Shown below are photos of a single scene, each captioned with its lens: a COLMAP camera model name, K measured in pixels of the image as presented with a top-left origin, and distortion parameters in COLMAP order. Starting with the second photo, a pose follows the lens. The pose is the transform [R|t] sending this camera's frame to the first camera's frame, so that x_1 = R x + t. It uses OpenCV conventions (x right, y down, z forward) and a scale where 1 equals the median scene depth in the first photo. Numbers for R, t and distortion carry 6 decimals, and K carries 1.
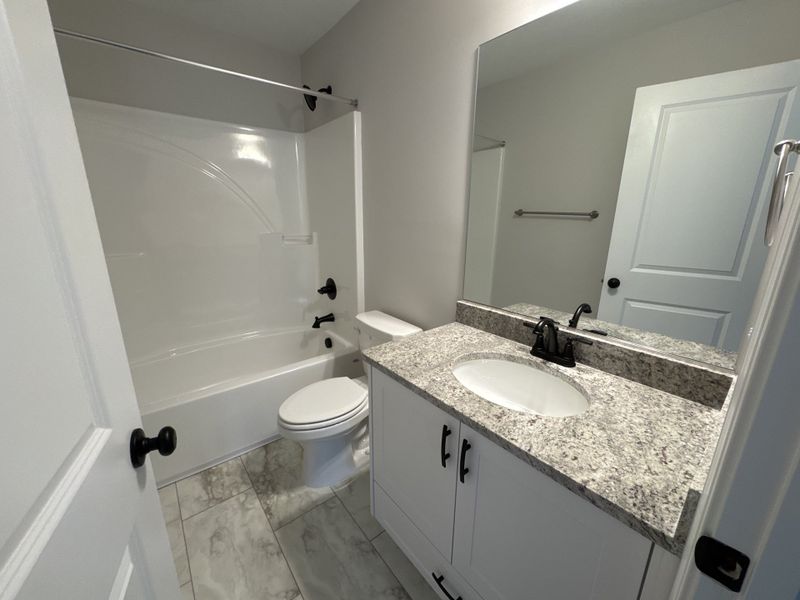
lens RADIAL K [[323.2, 0, 400.2], [0, 323.2, 296.3], [0, 0, 1]] dist [0.003978, 0.000137]
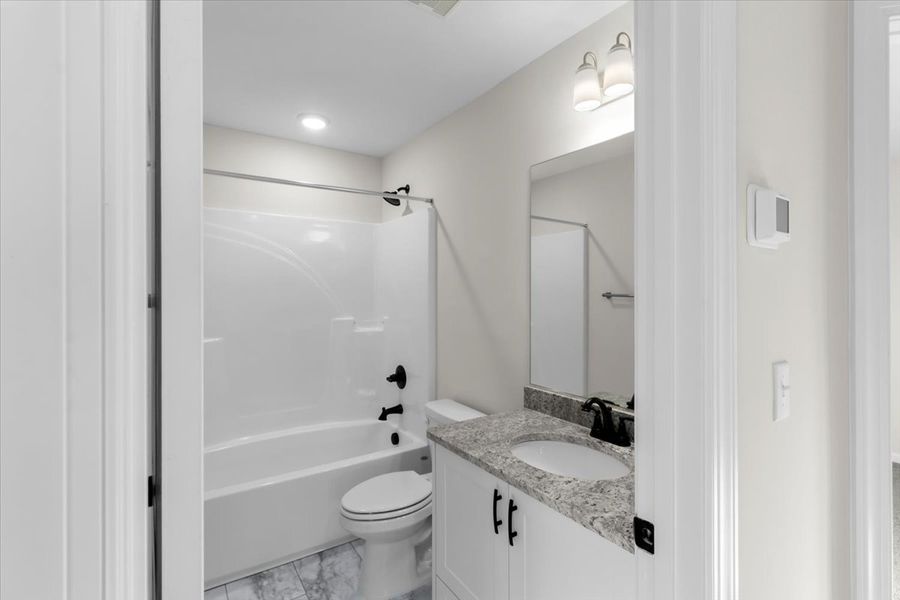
lens RADIAL K [[415.4, 0, 445.8], [0, 415.4, 295.1], [0, 0, 1]] dist [0.004181, -0.000008]
pose [[0.994282, -0.006573, -0.106586, 0.090205], [-0.019391, 0.970399, -0.240727, 0.070272], [0.105013, 0.241418, 0.964723, -0.403169]]
